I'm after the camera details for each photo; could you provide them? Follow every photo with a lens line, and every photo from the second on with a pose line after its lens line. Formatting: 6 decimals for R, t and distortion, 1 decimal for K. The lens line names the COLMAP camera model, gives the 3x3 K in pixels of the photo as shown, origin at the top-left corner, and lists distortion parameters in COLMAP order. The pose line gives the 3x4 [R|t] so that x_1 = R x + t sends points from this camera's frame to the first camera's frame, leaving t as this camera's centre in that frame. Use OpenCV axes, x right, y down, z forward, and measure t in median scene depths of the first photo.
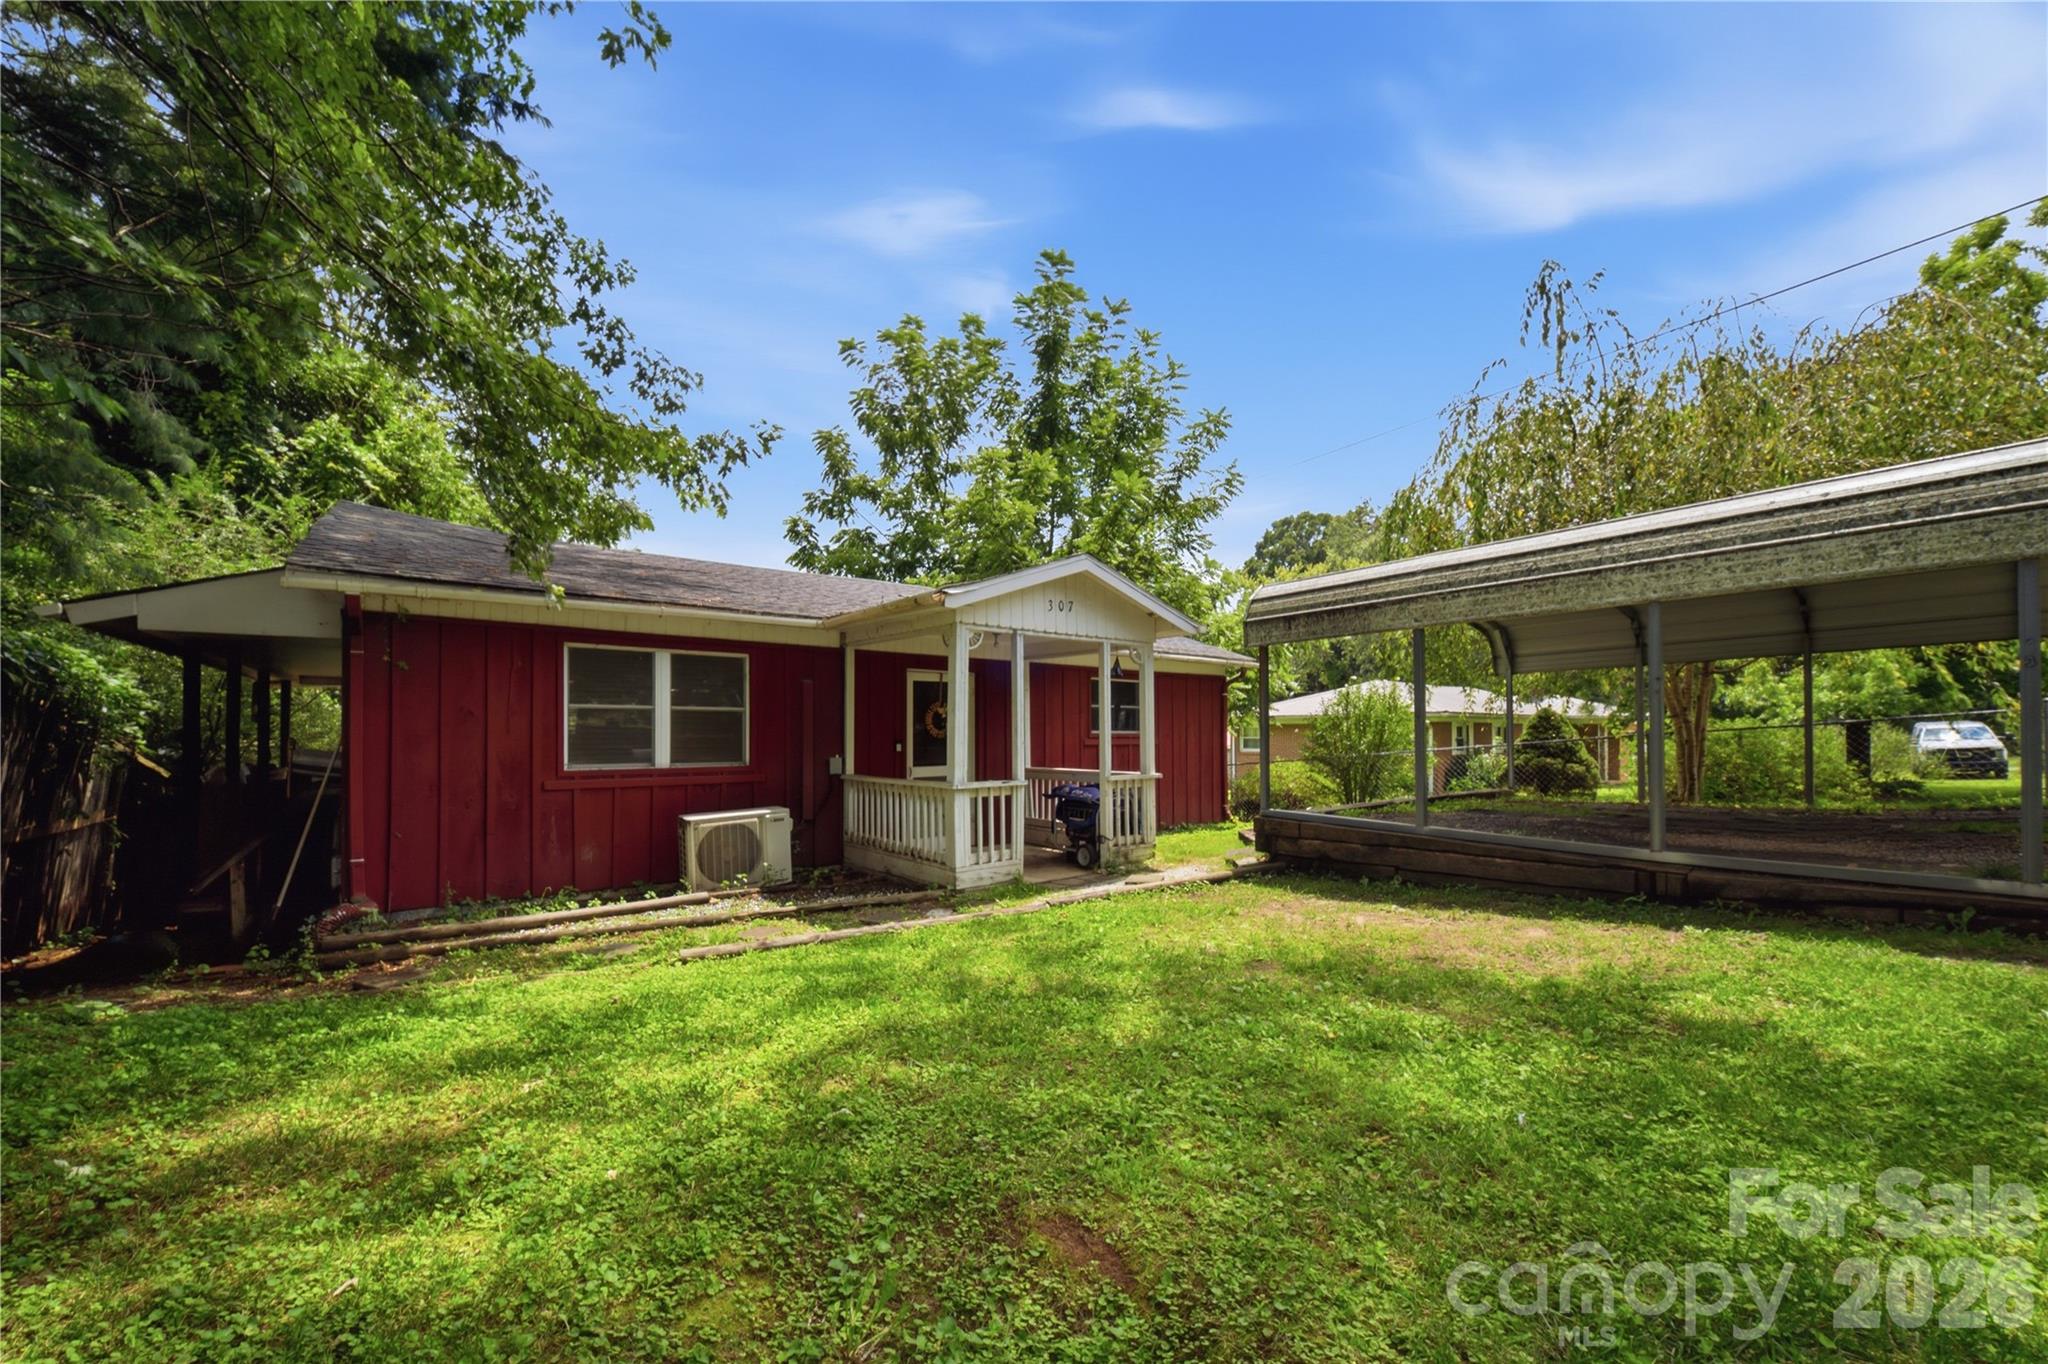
lens RADIAL K [[794.4, 0, 1037.7], [0, 794.4, 735.1], [0, 0, 1]] dist [0.002206, 0.000214]
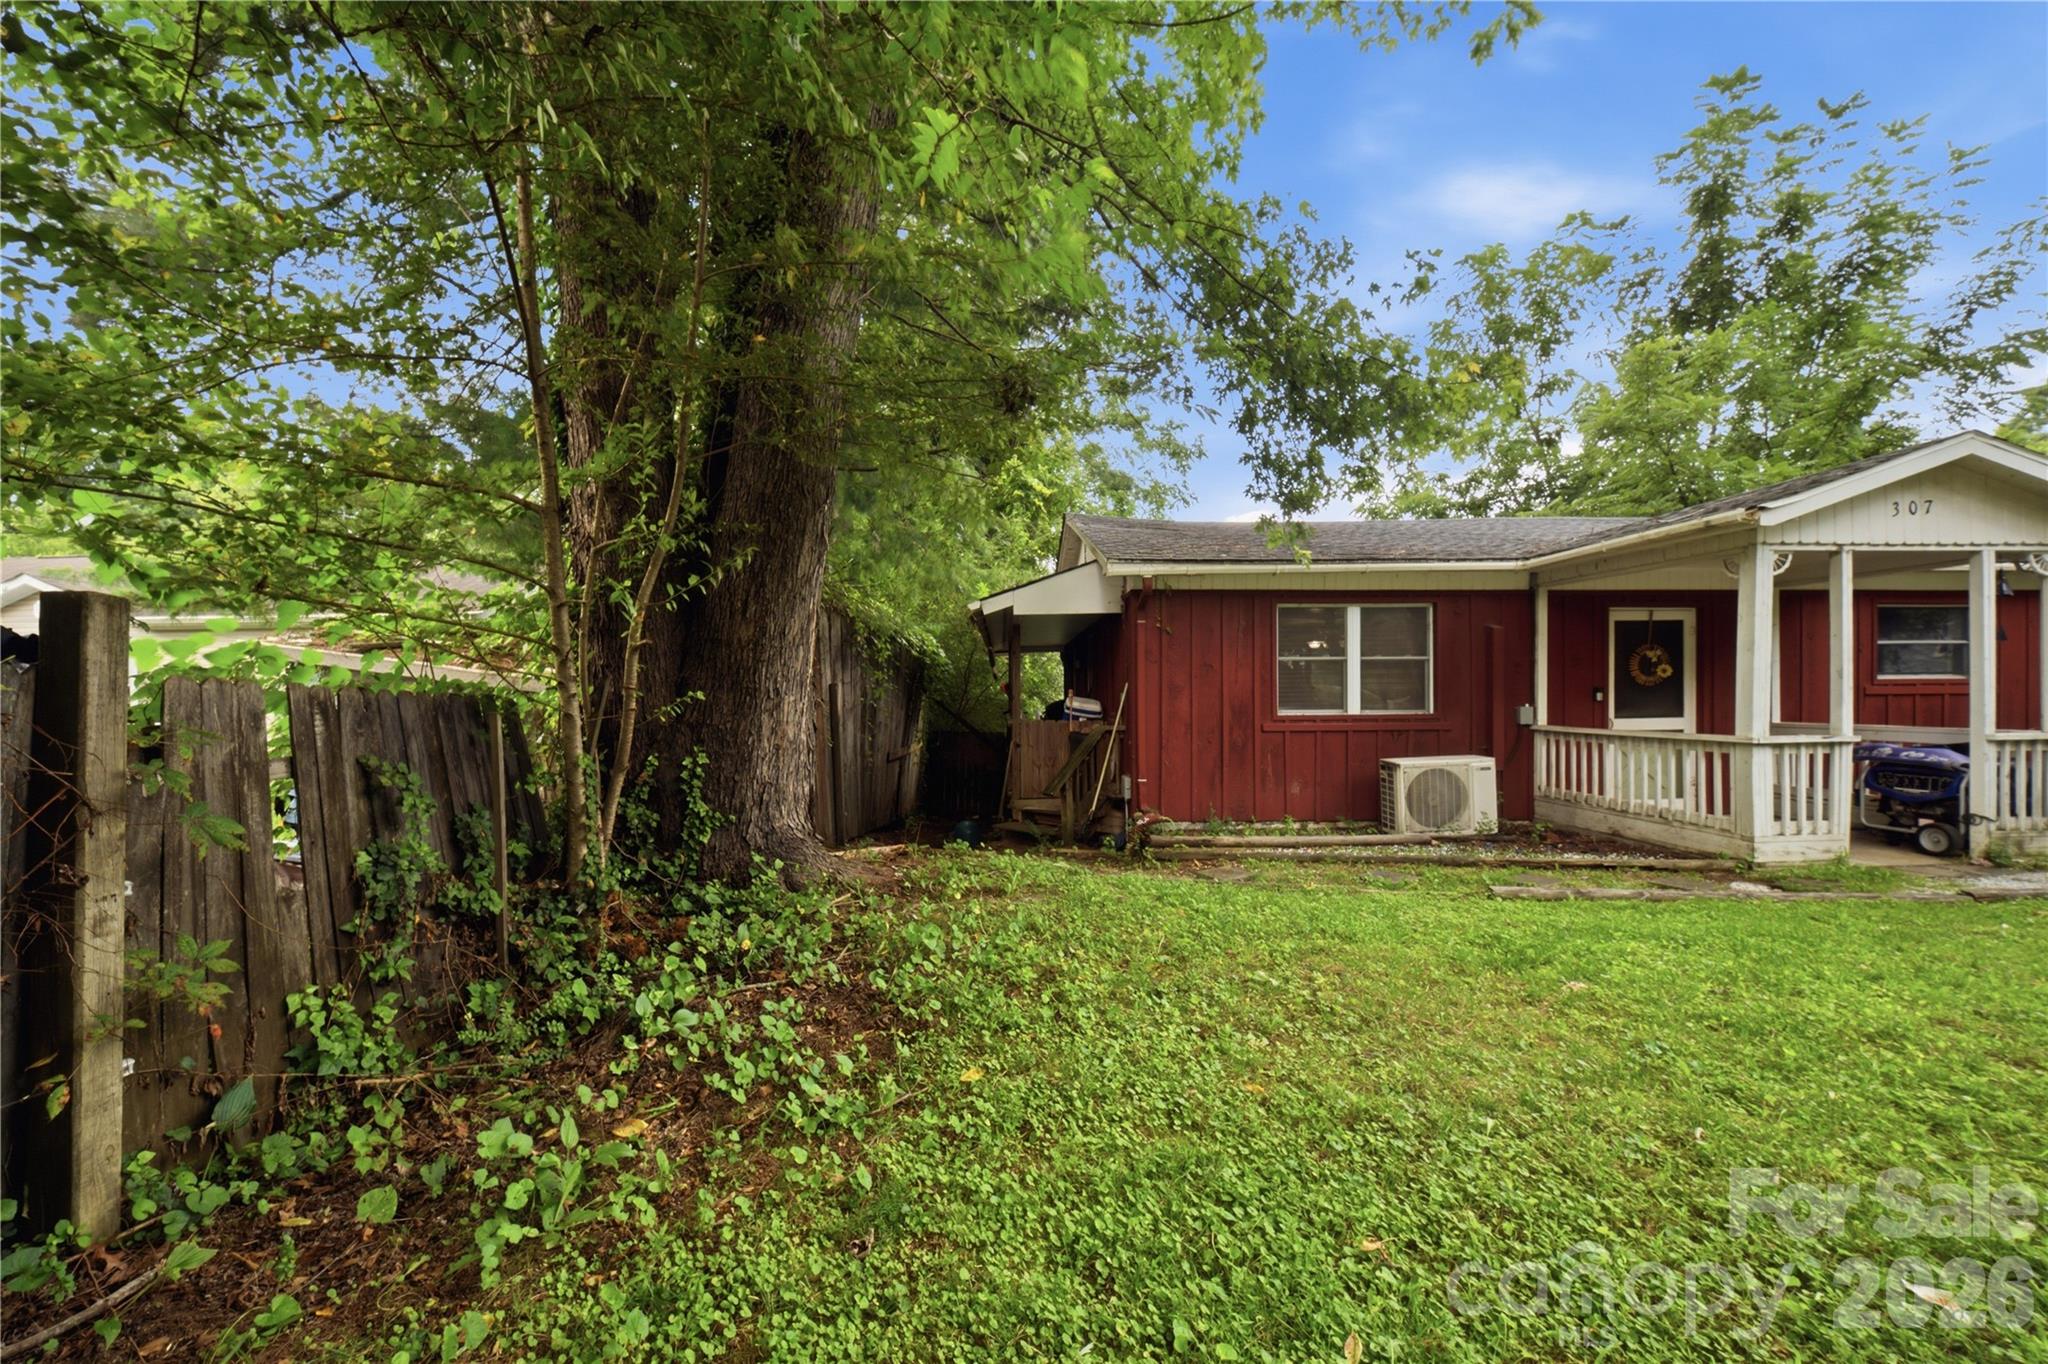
lens RADIAL K [[766.7, 0, 993.0], [0, 766.7, 691.5], [0, 0, 1]] dist [0.001011, -0.003602]
pose [[0.790167, -0.004257, -0.612877, -0.218028], [0.006420, 0.999979, 0.001332, 0.005804], [0.612858, -0.004987, 0.790177, -0.119318]]
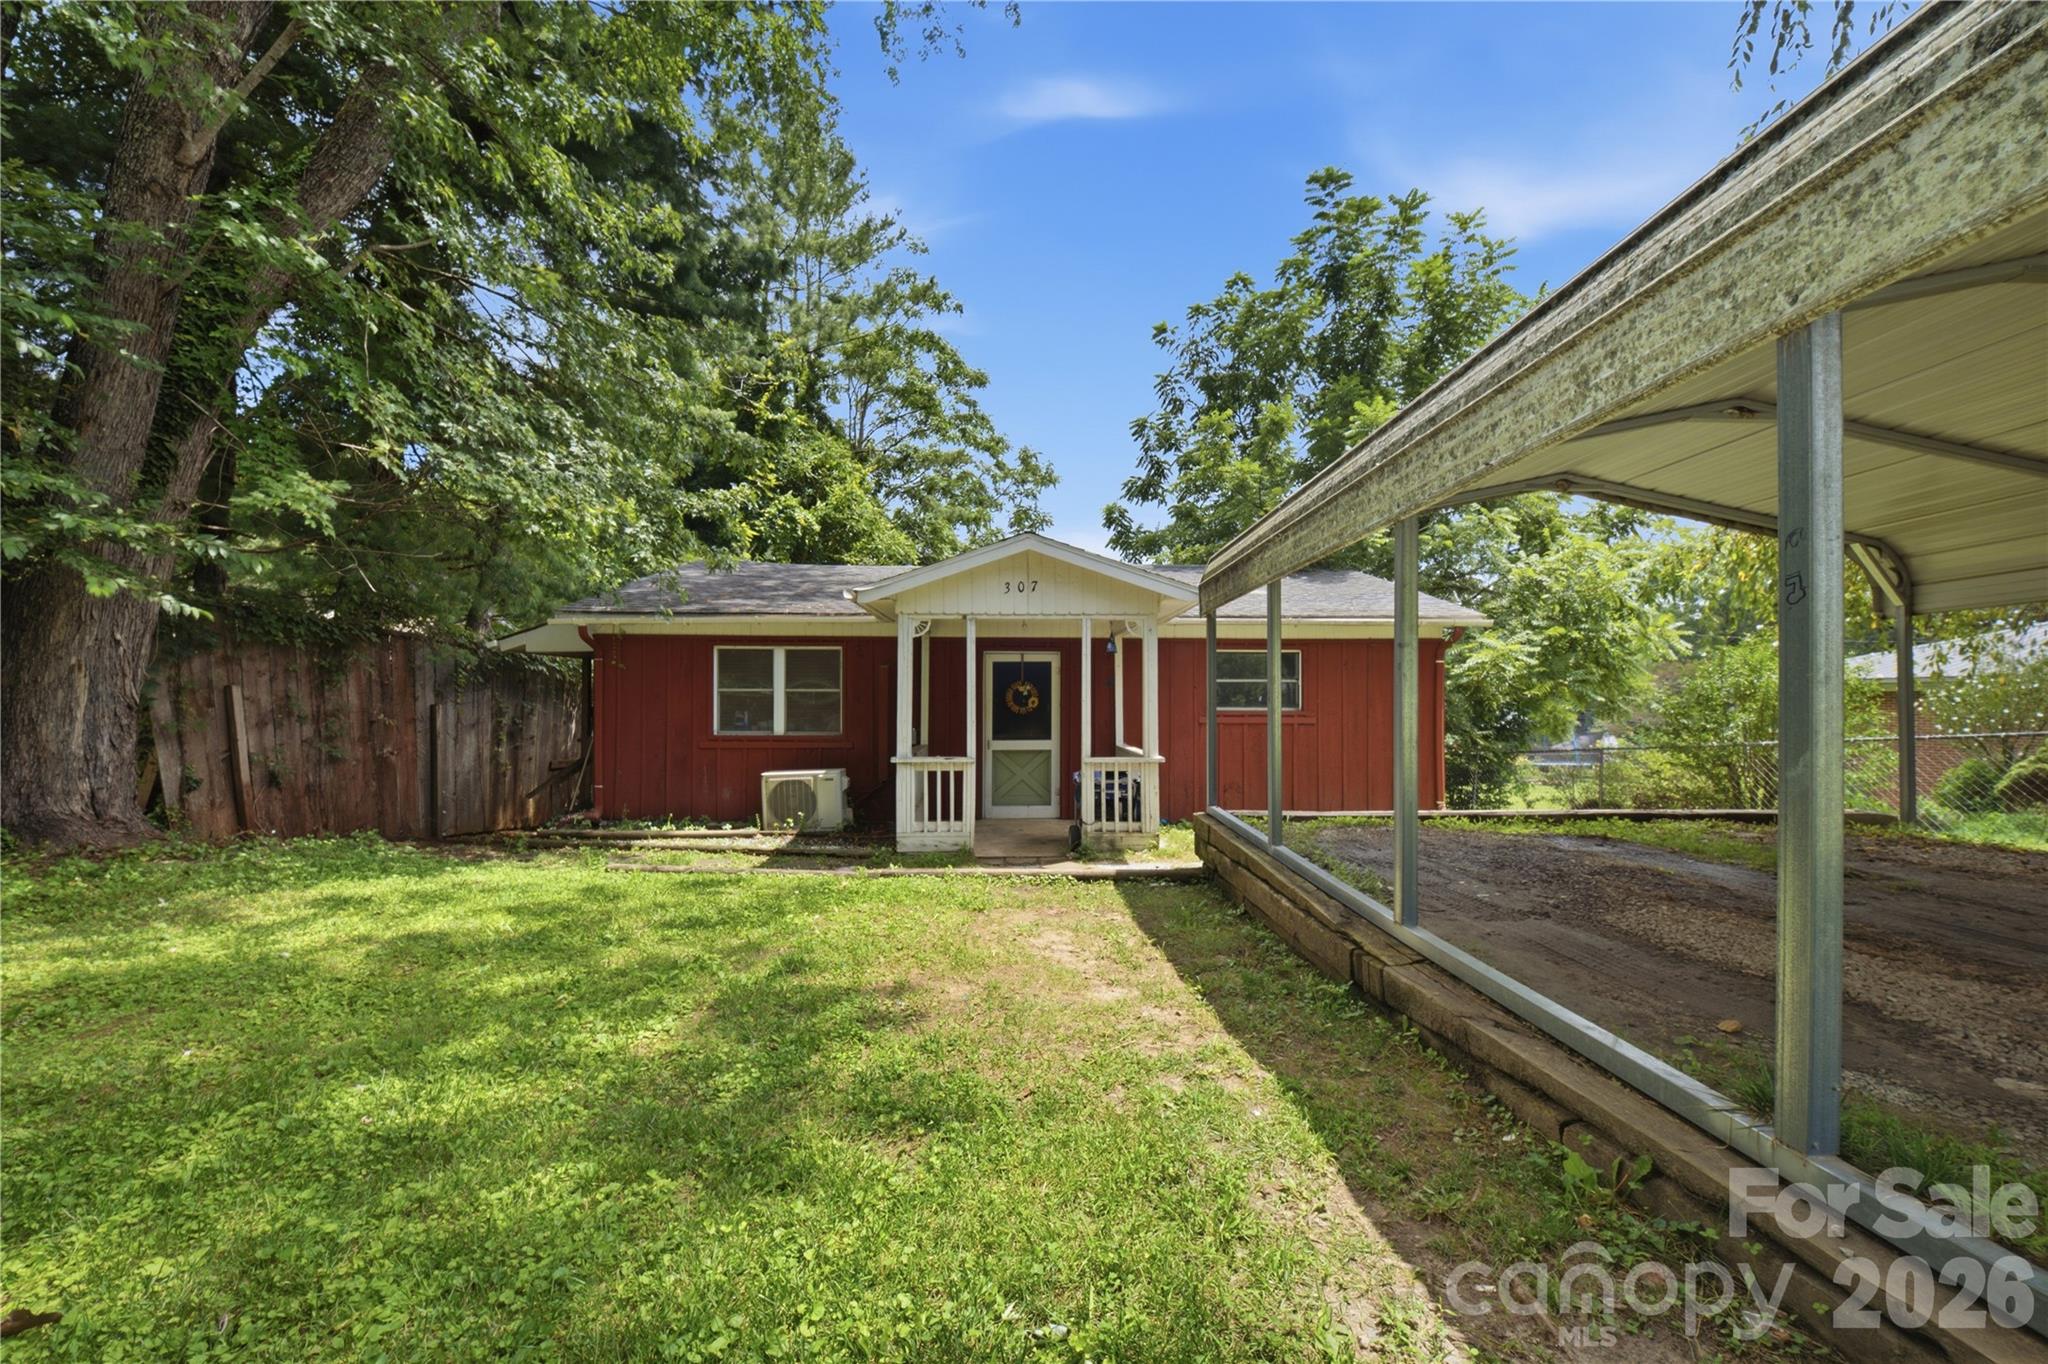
lens RADIAL K [[766.7, 0, 993.0], [0, 766.7, 691.5], [0, 0, 1]] dist [0.001011, -0.003602]
pose [[0.777681, -0.004245, -0.628645, 0.625552], [-0.001601, 0.999961, -0.008733, -0.021976], [0.628657, 0.007798, 0.777644, 0.209225]]
